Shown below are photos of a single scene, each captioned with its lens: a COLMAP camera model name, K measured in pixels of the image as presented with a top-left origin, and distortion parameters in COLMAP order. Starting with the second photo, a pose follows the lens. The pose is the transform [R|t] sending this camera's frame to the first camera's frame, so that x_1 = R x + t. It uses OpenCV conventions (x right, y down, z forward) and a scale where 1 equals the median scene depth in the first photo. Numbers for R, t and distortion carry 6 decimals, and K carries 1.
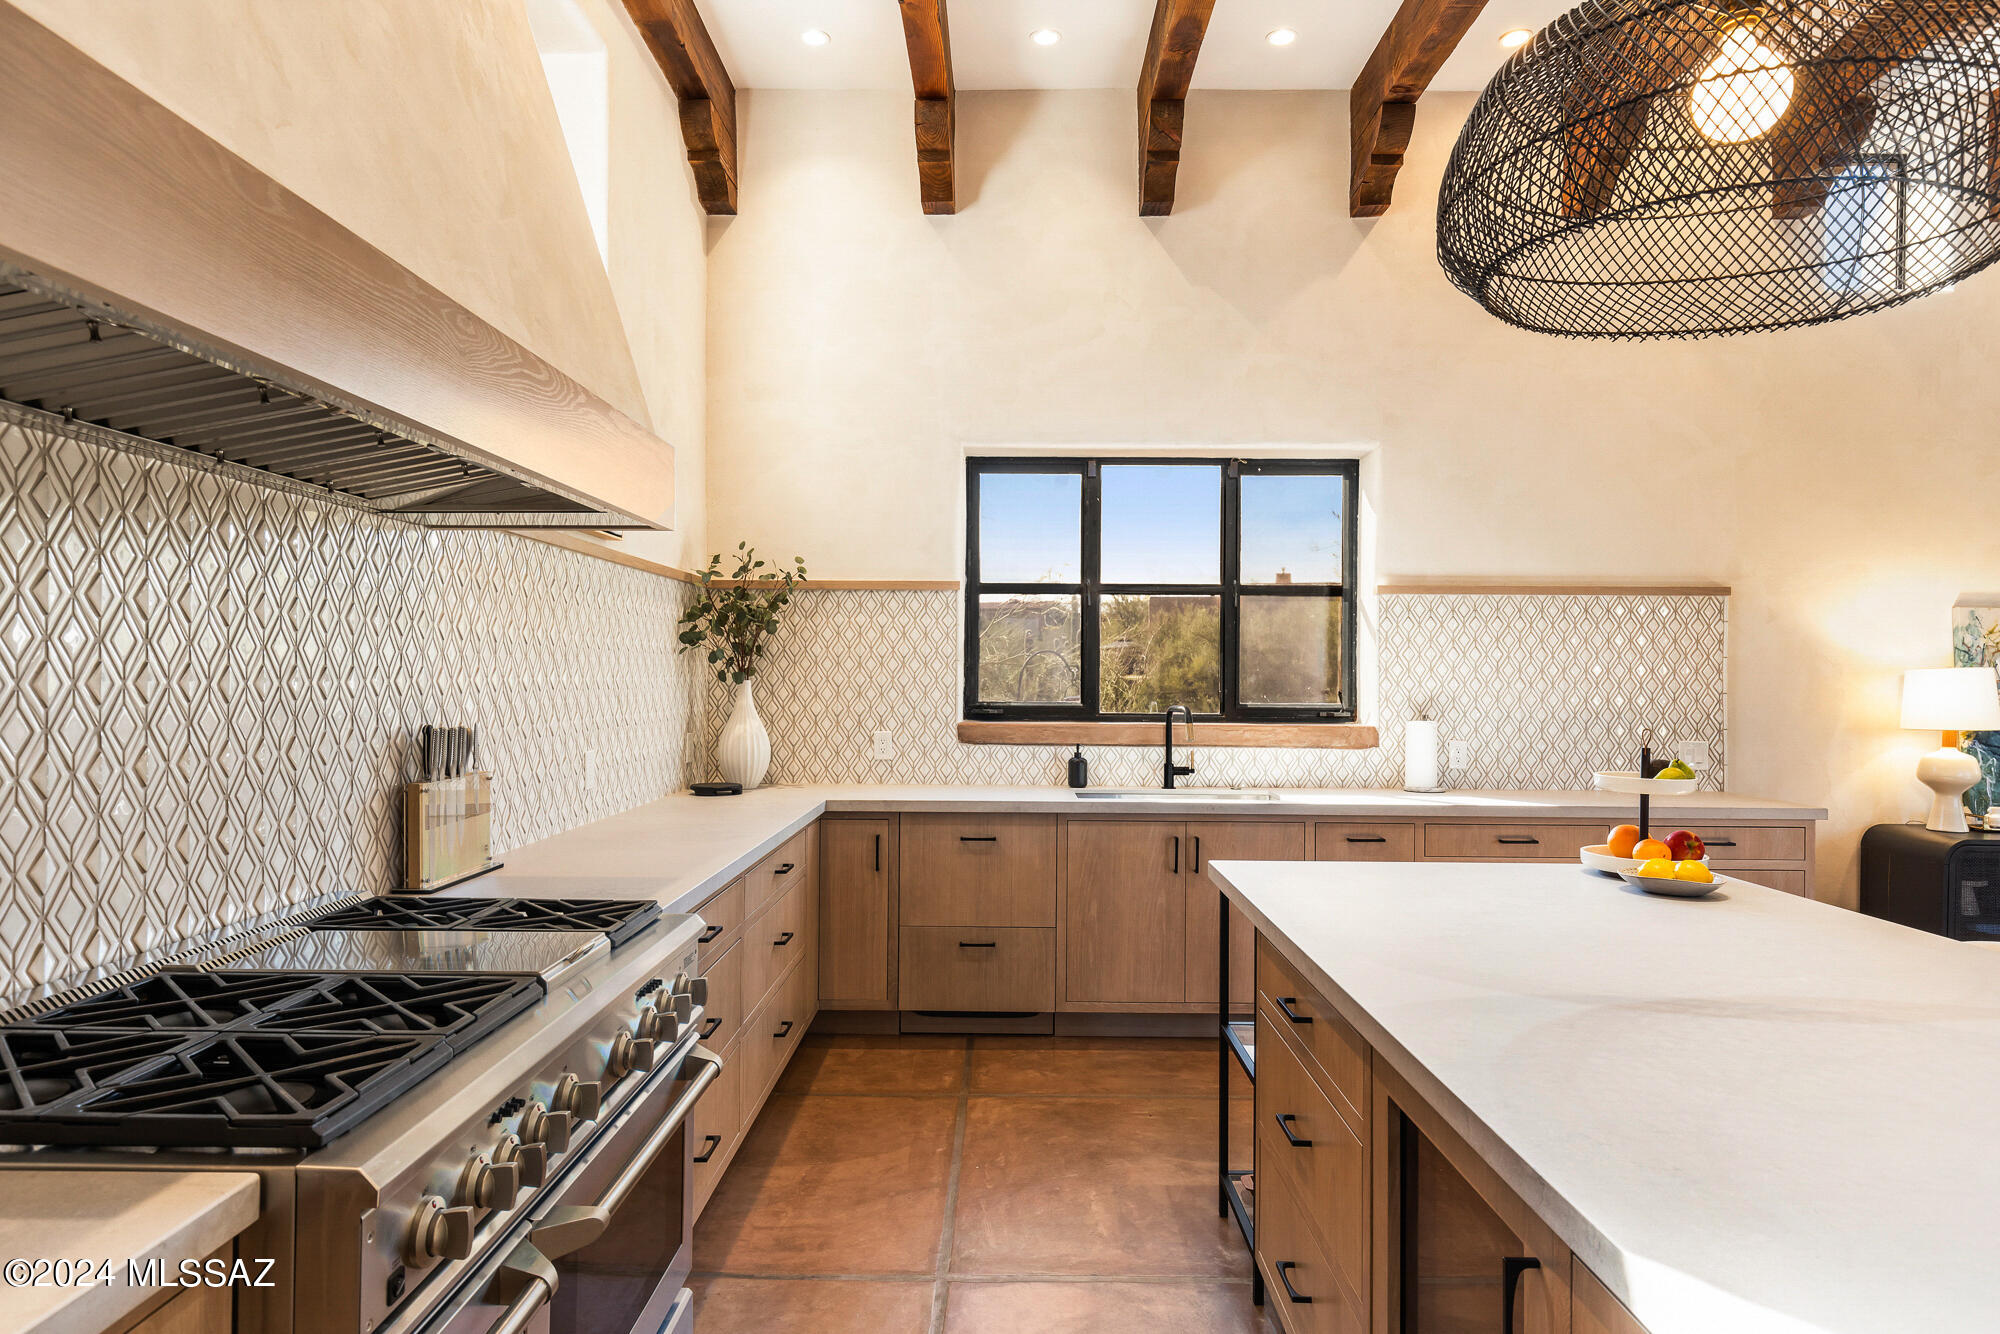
lens RADIAL K [[1181.7, 0, 1000.0], [0, 1181.7, 667.0], [0, 0, 1]] dist [0.000597, -0.000191]
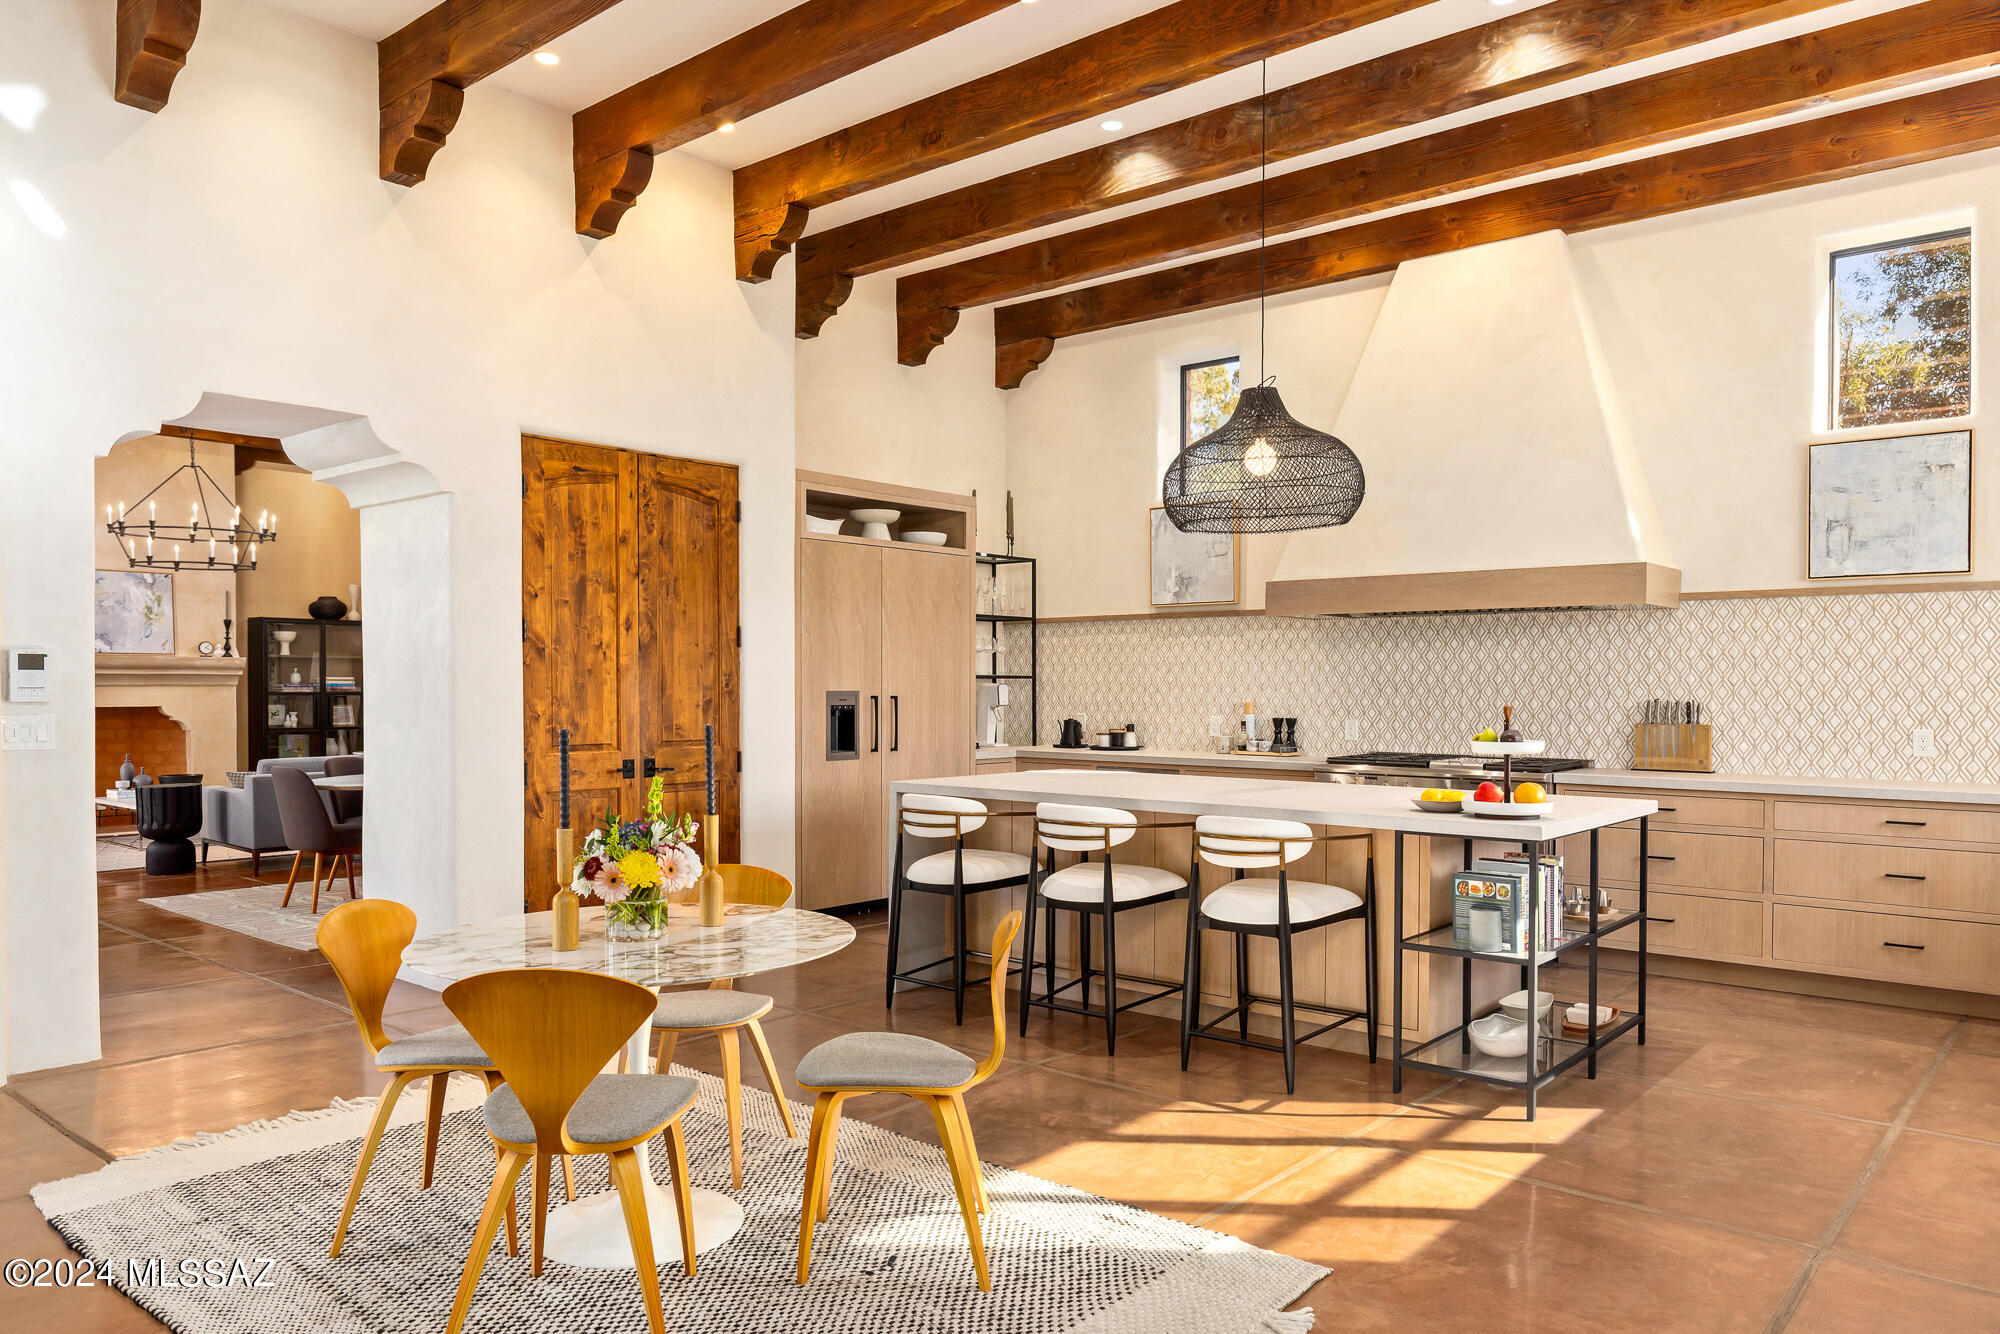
lens RADIAL K [[1372.3, 0, 1002.0], [0, 1372.3, 693.4], [0, 0, 1]] dist [-0.006540, 0.003135]
pose [[-0.641680, -0.003254, -0.766966, 1.180605], [-0.002033, 0.999995, -0.002542, 0.024597], [0.766970, -0.000072, -0.641683, 0.881576]]
